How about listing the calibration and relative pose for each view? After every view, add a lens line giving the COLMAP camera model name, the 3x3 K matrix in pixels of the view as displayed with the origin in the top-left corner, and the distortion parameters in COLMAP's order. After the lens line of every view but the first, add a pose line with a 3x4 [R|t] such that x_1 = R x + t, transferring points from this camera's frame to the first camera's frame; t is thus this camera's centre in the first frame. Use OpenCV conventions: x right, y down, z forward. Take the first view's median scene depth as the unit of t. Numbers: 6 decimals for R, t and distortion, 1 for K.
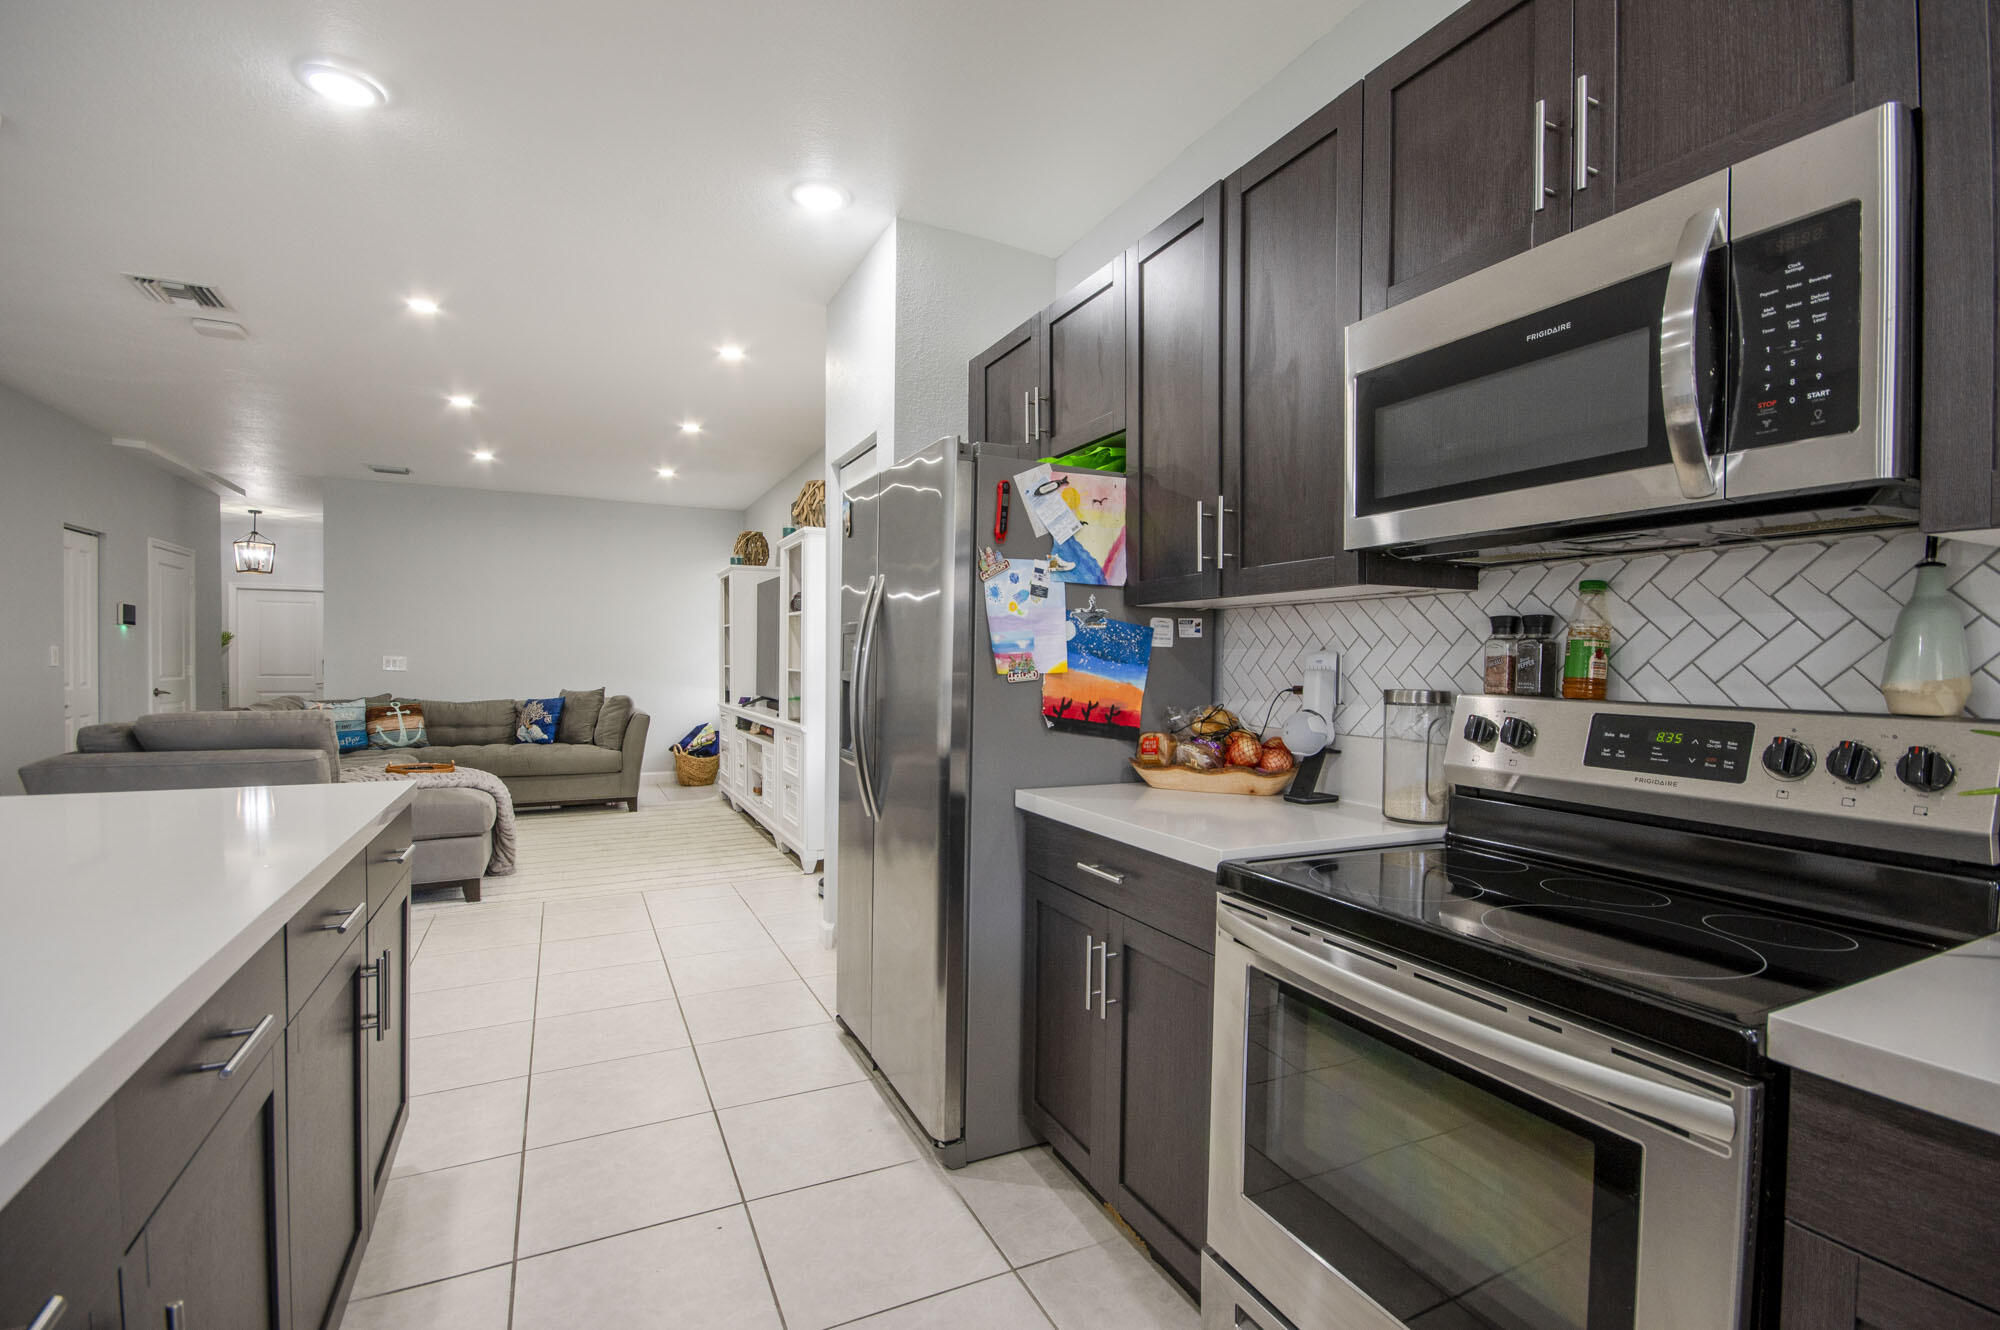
lens RADIAL K [[900.5, 0, 1012.9], [0, 900.5, 674.5], [0, 0, 1]] dist [0.008075, -0.000853]
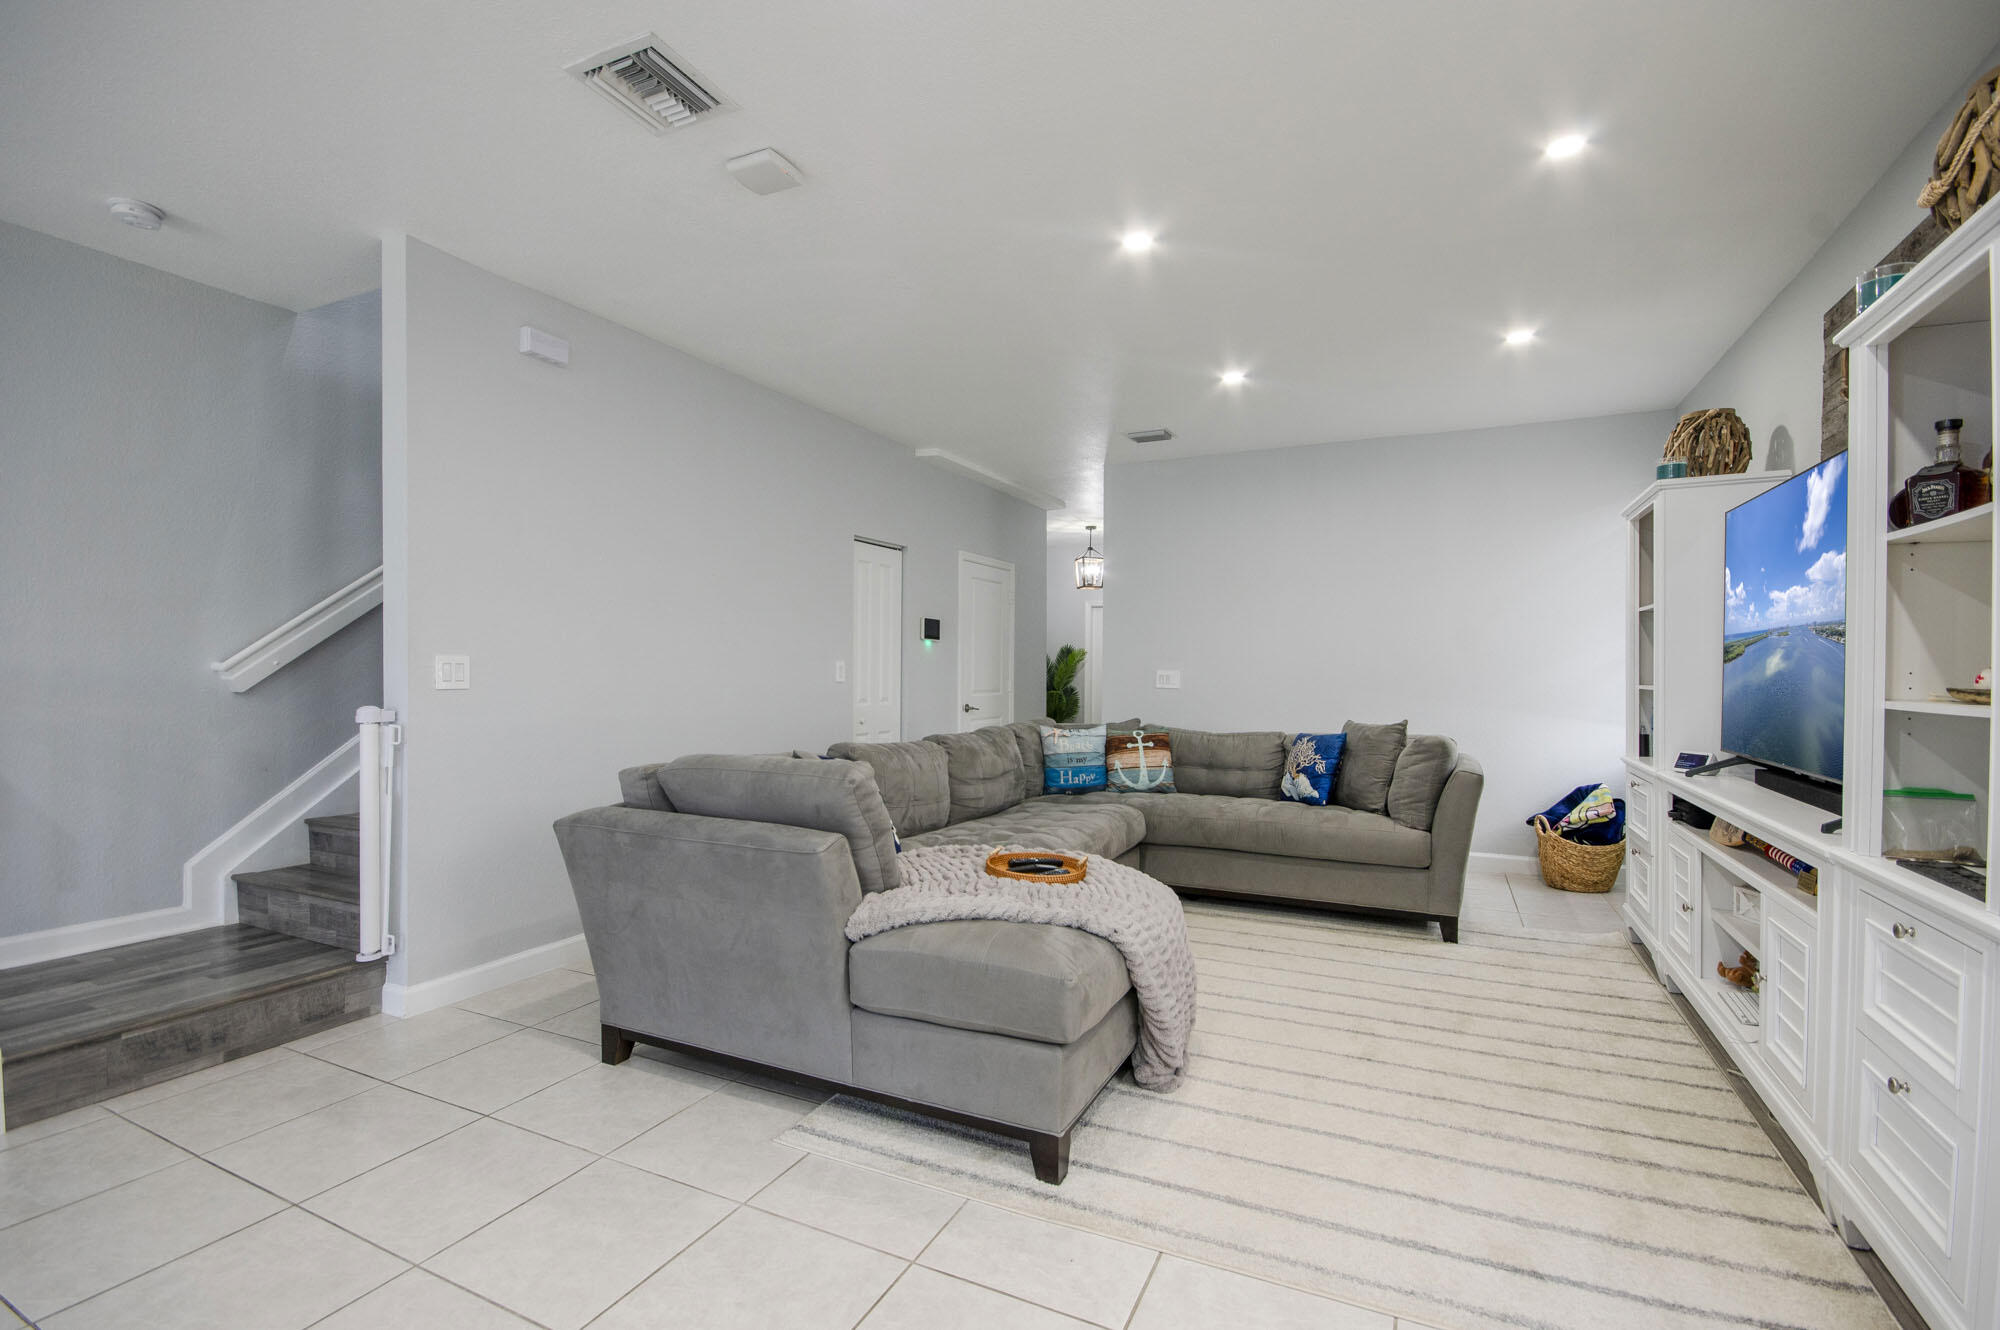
lens RADIAL K [[881.2, 0, 1015.9], [0, 881.2, 680.7], [0, 0, 1]] dist [0.000387, -0.000115]
pose [[0.614163, 0.004320, -0.789167, -0.184384], [-0.010888, 0.999936, -0.003000, -0.009660], [0.789104, 0.010435, 0.614171, 0.536080]]
